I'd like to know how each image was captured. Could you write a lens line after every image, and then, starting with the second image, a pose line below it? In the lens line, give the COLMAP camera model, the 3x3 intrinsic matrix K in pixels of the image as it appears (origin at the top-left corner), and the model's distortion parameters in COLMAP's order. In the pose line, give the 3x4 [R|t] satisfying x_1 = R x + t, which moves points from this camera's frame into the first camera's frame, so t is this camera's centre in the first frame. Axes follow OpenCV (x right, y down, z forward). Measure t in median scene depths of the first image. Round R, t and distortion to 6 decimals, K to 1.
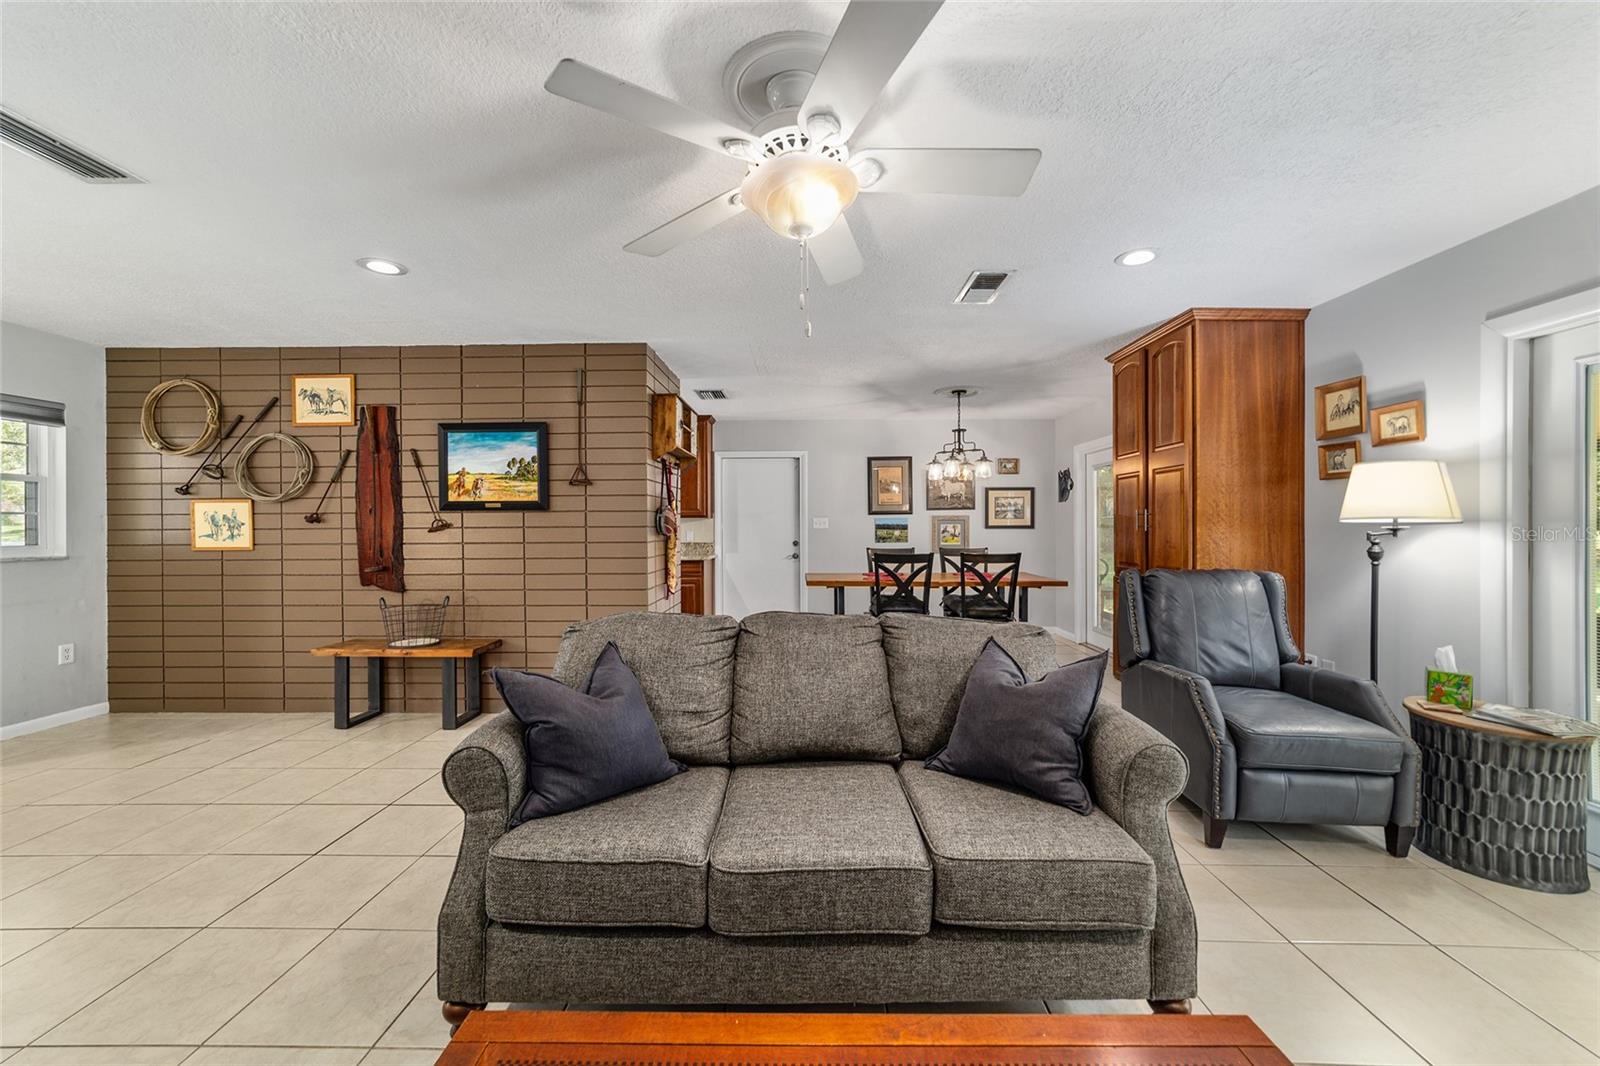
lens RADIAL K [[611.5, 0, 798.5], [0, 611.5, 529.9], [0, 0, 1]] dist [-0.020550, 0.009952]
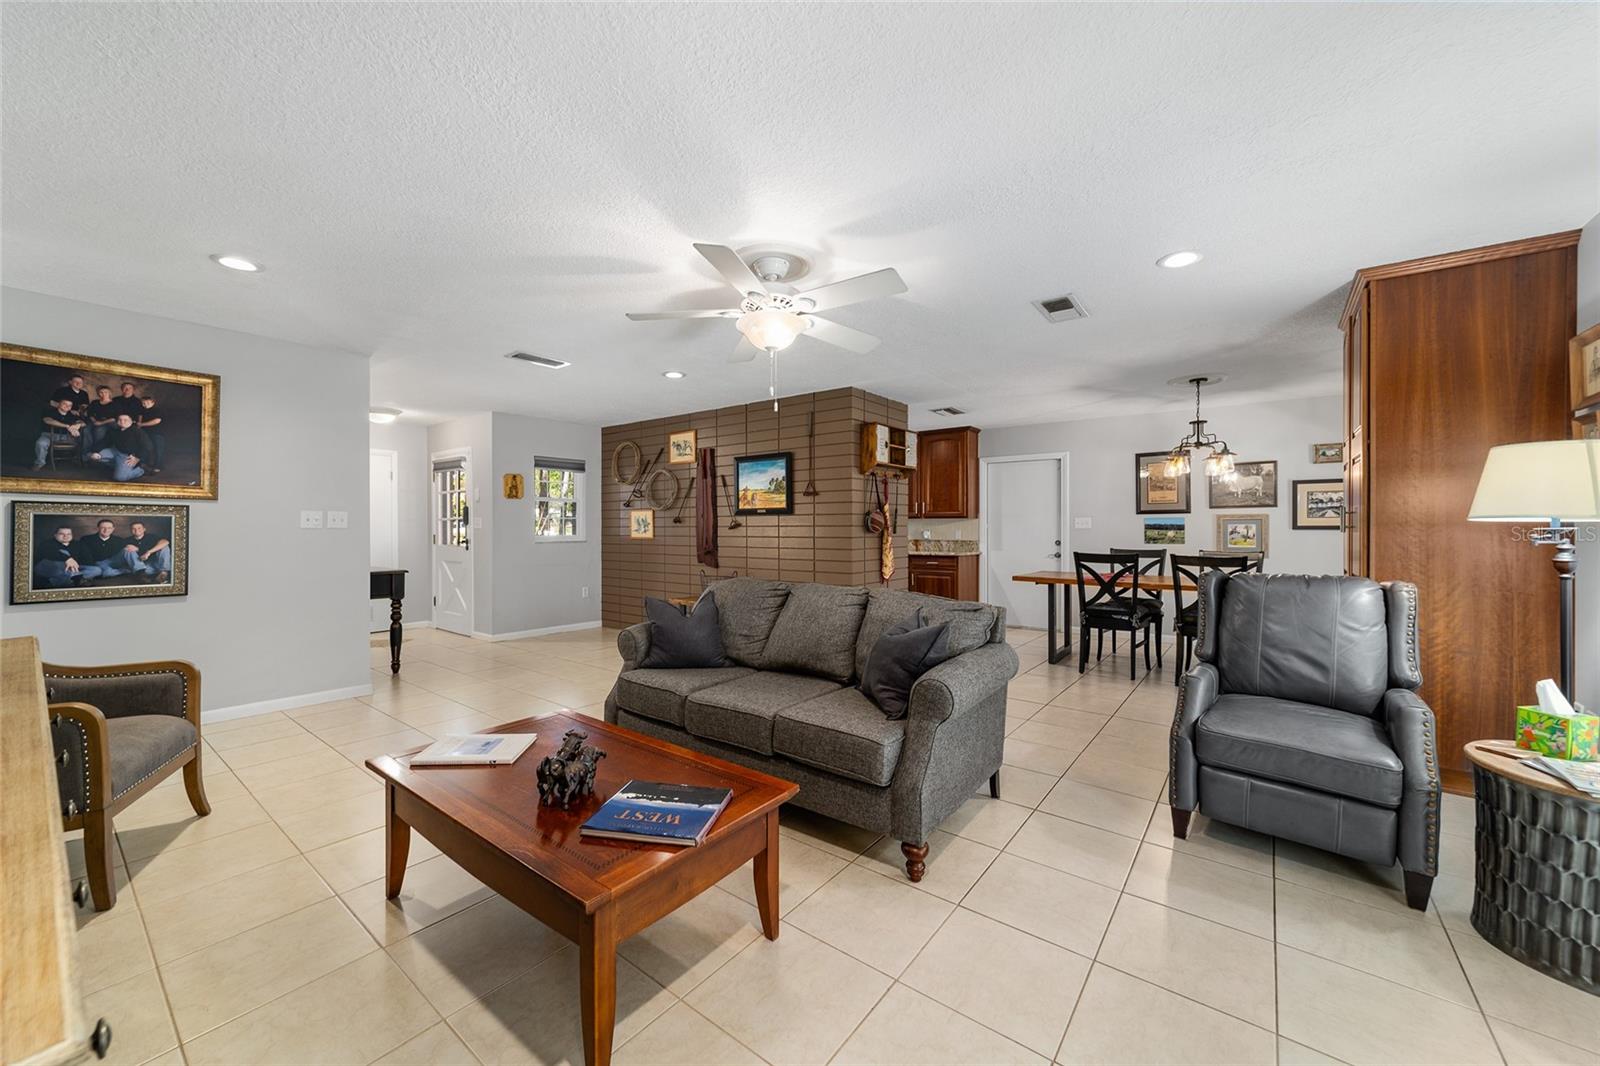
lens RADIAL K [[611.5, 0, 798.5], [0, 611.5, 529.9], [0, 0, 1]] dist [-0.020550, 0.009952]
pose [[0.801450, 0.006382, -0.598028, 0.447353], [-0.005931, 0.999979, 0.002724, 0.000358], [0.598032, 0.001364, 0.801471, -0.125830]]
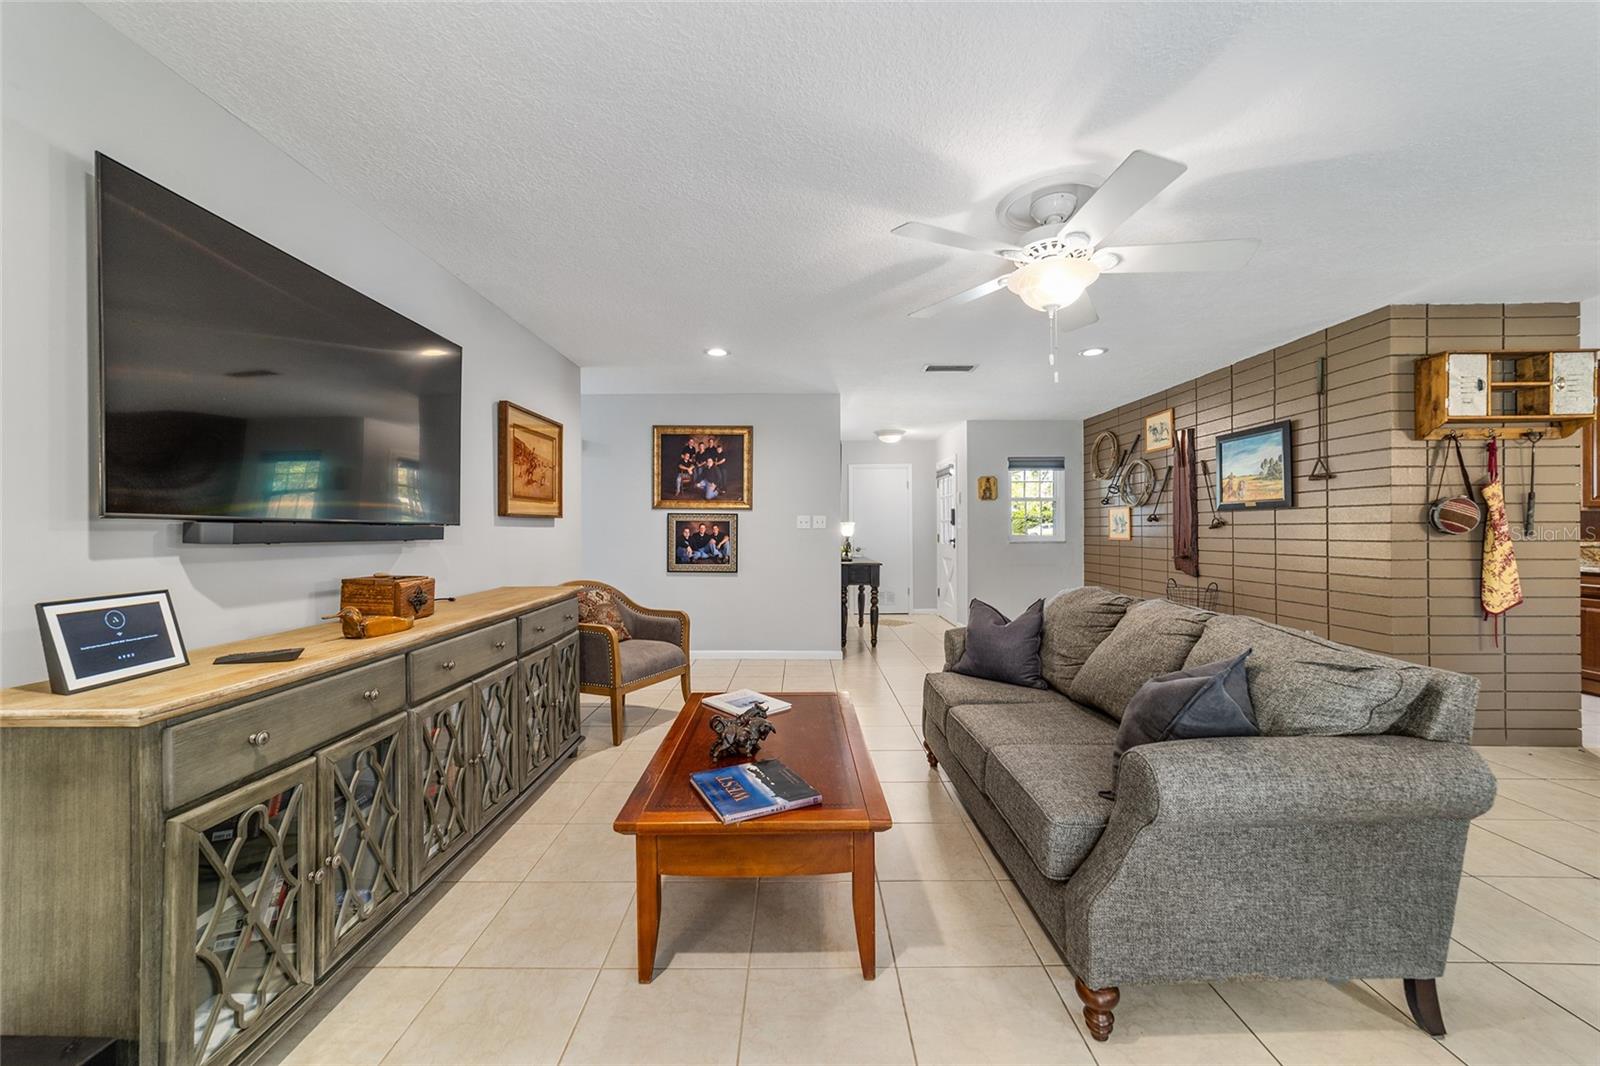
lens RADIAL K [[611.5, 0, 798.5], [0, 611.5, 529.9], [0, 0, 1]] dist [-0.020550, 0.009952]
pose [[0.015632, 0.005441, -0.999863, 0.570987], [-0.001250, 0.999985, 0.005422, 0.000702], [0.999877, 0.001165, 0.015639, 0.170417]]
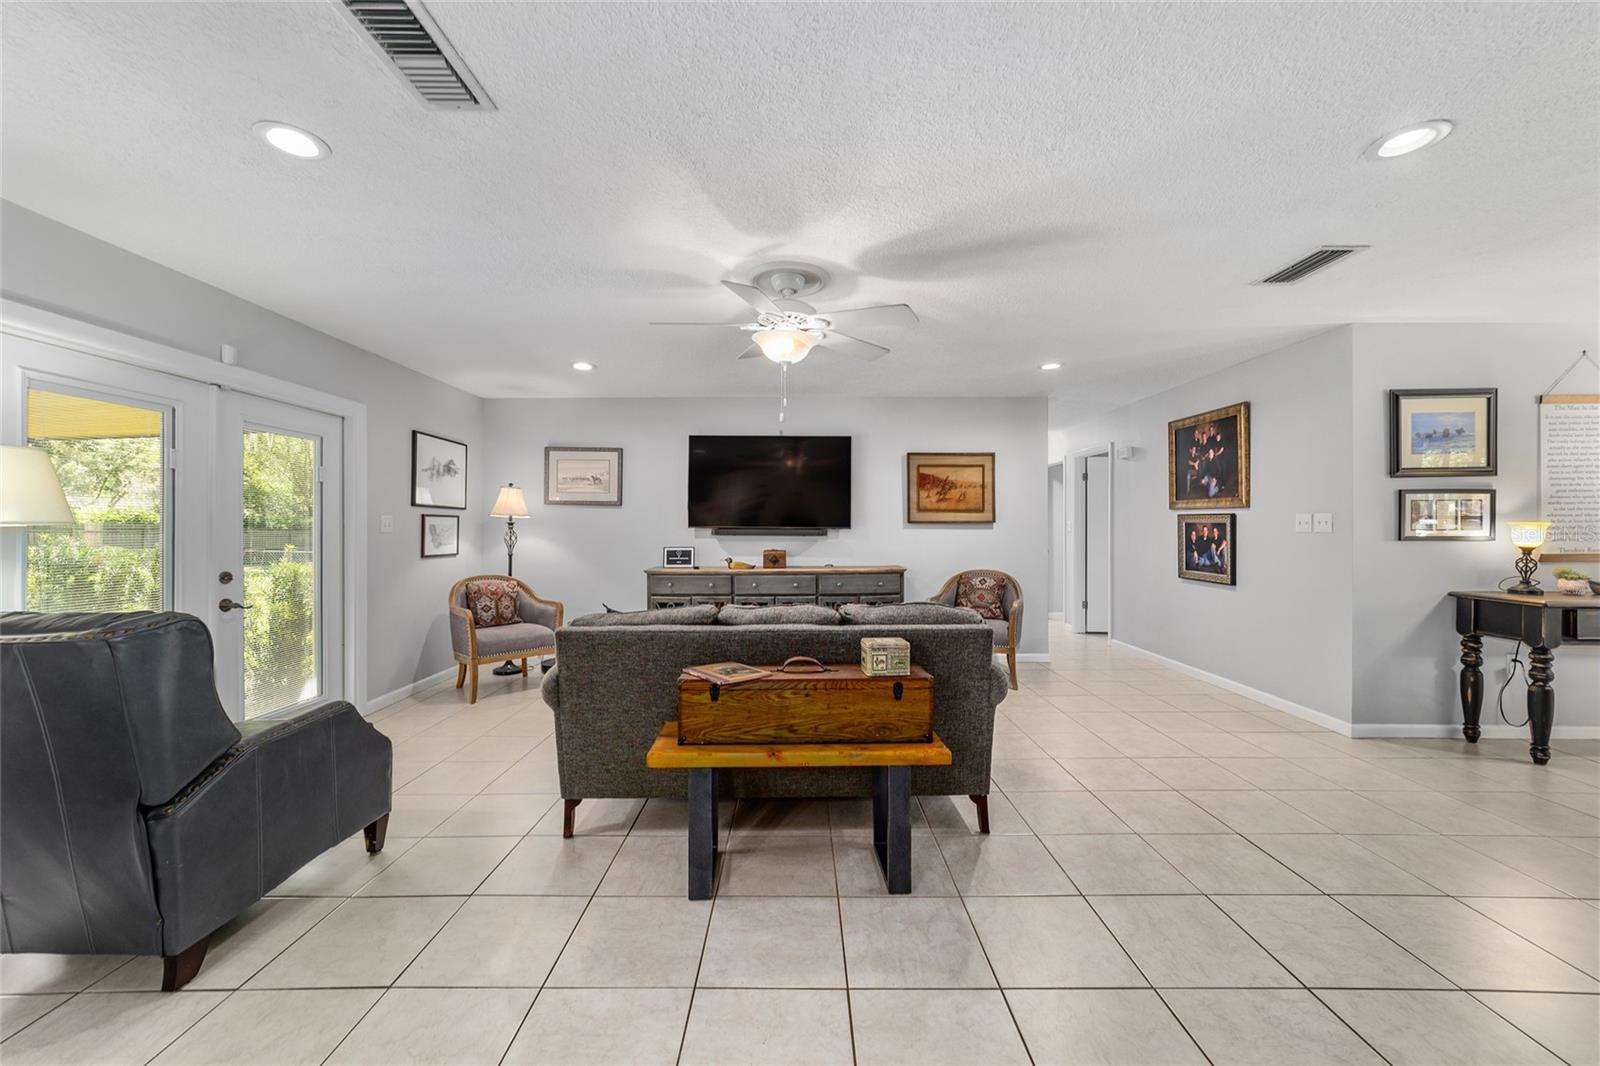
lens RADIAL K [[614.9, 0, 800.7], [0, 614.9, 532.0], [0, 0, 1]] dist [-0.025321, 0.010180]
pose [[-0.999798, 0.003043, -0.019888, -0.002579], [0.002872, 0.999959, 0.008632, -0.005535], [0.019914, 0.008573, -0.999765, 1.163011]]
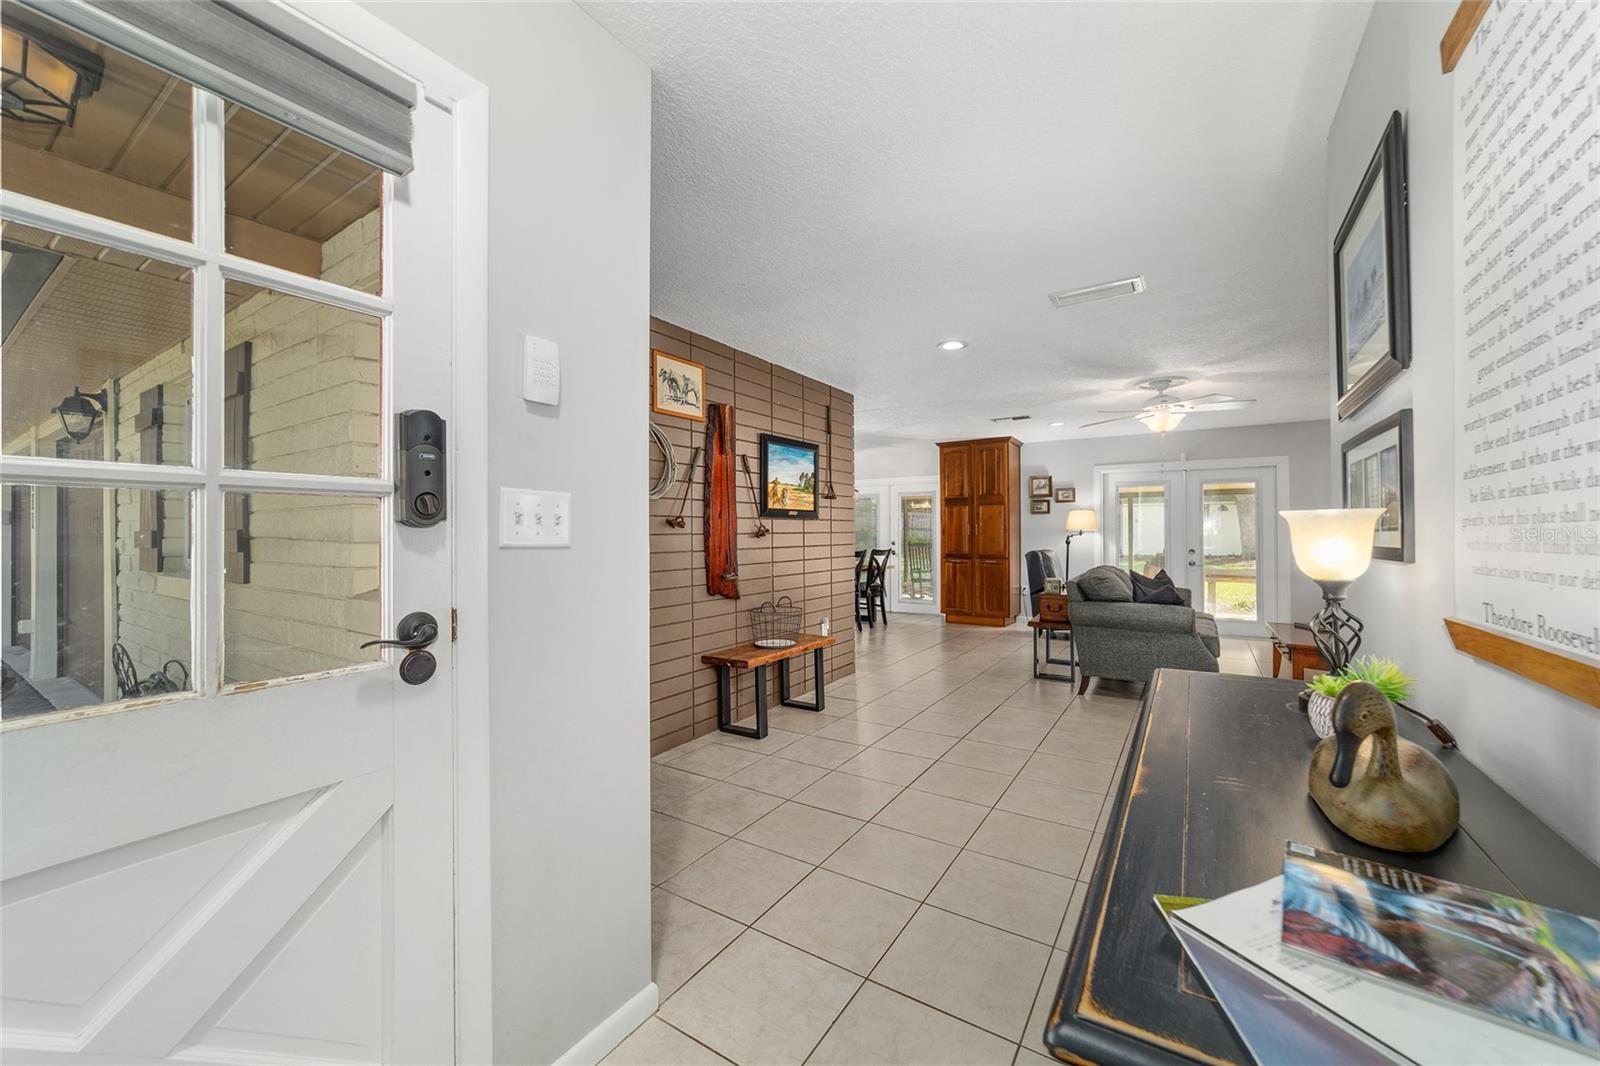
lens RADIAL K [[611.5, 0, 798.5], [0, 611.5, 529.9], [0, 0, 1]] dist [-0.020550, 0.009952]
pose [[0.531058, 0.004479, 0.847324, -1.442705], [0.008562, 0.999907, -0.010652, 0.002534], [-0.847292, 0.012912, 0.530970, 0.390871]]
